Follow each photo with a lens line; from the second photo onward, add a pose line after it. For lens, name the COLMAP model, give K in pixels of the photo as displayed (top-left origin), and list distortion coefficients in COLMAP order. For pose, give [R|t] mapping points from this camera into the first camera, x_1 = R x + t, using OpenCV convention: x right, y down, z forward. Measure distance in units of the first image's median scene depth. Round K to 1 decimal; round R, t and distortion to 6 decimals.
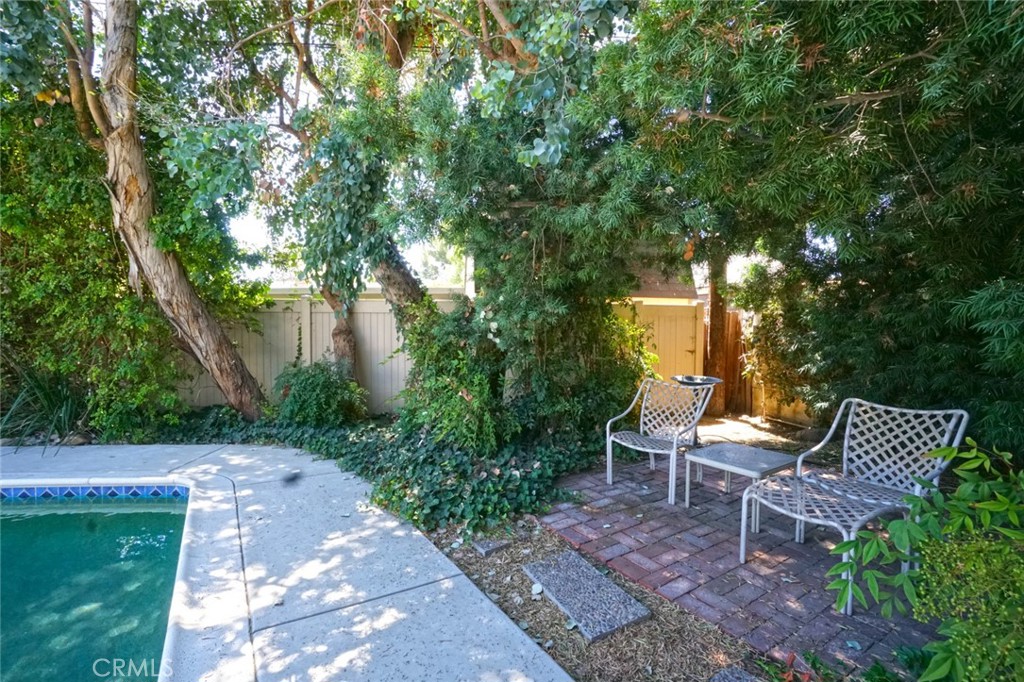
lens RADIAL K [[461.6, 0, 506.7], [0, 461.6, 341.0], [0, 0, 1]] dist [-0.043241, 0.012245]
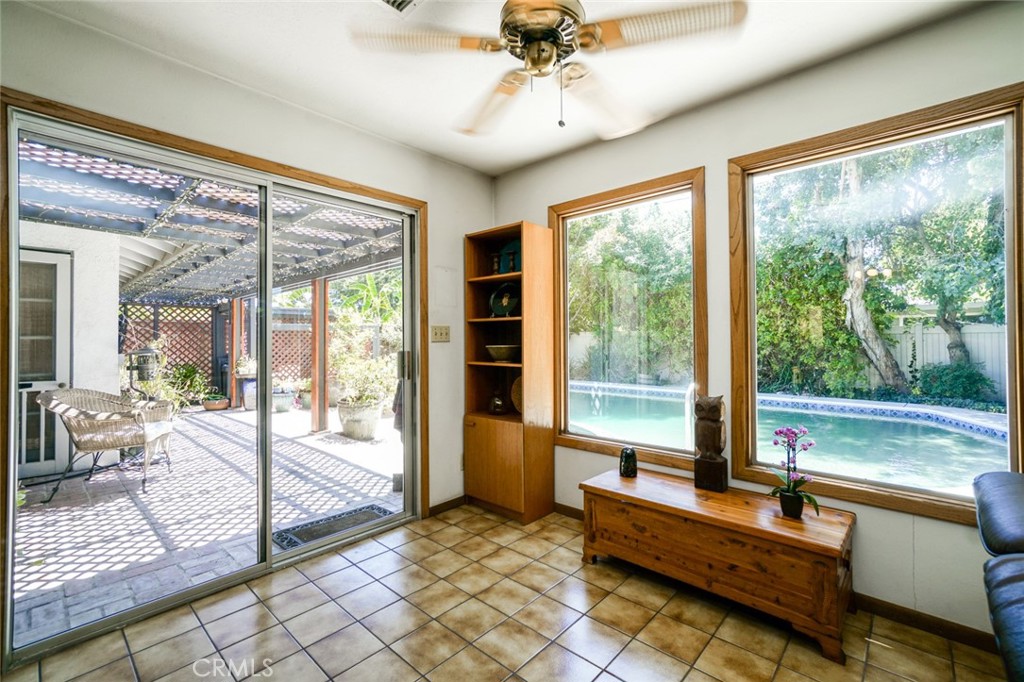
lens RADIAL K [[439.3, 0, 506.3], [0, 439.3, 335.2], [0, 0, 1]] dist [-0.007657, 0.005656]
pose [[0.637099, -0.021153, -0.770492, -0.241326], [-0.011959, 0.999232, -0.037321, 0.025080], [0.770689, 0.032992, 0.636357, -1.525422]]
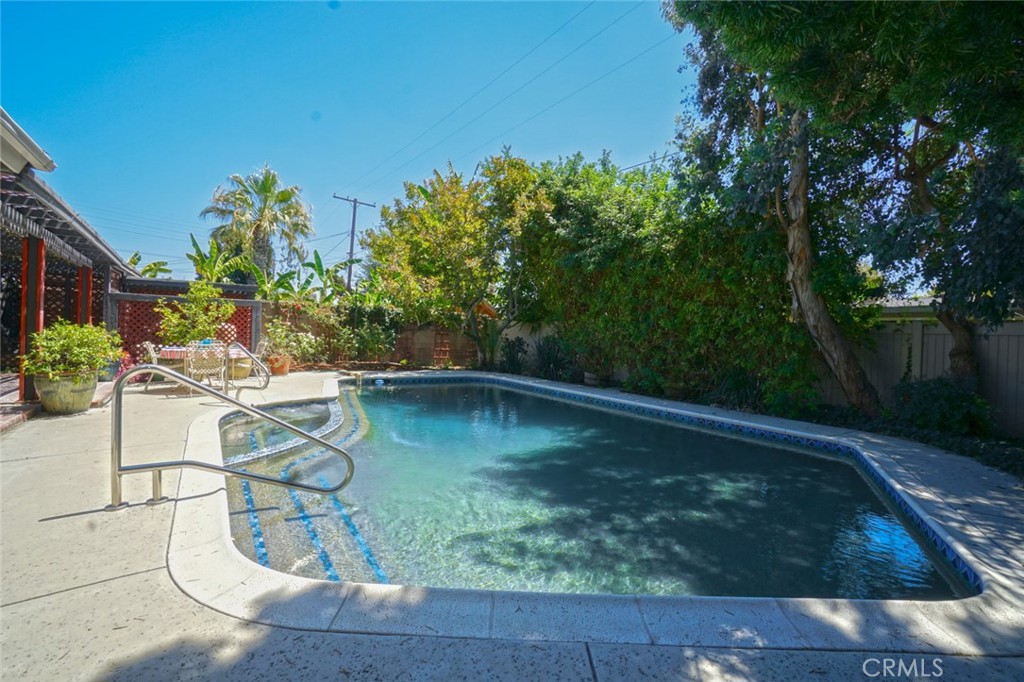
lens RADIAL K [[461.6, 0, 494.3], [0, 461.6, 336.6], [0, 0, 1]] dist [-0.043241, 0.012245]
pose [[0.474695, 0.016629, -0.879993, 0.053404], [-0.057808, 0.998252, -0.012320, 0.024758], [0.878250, 0.056719, 0.474827, -0.606978]]
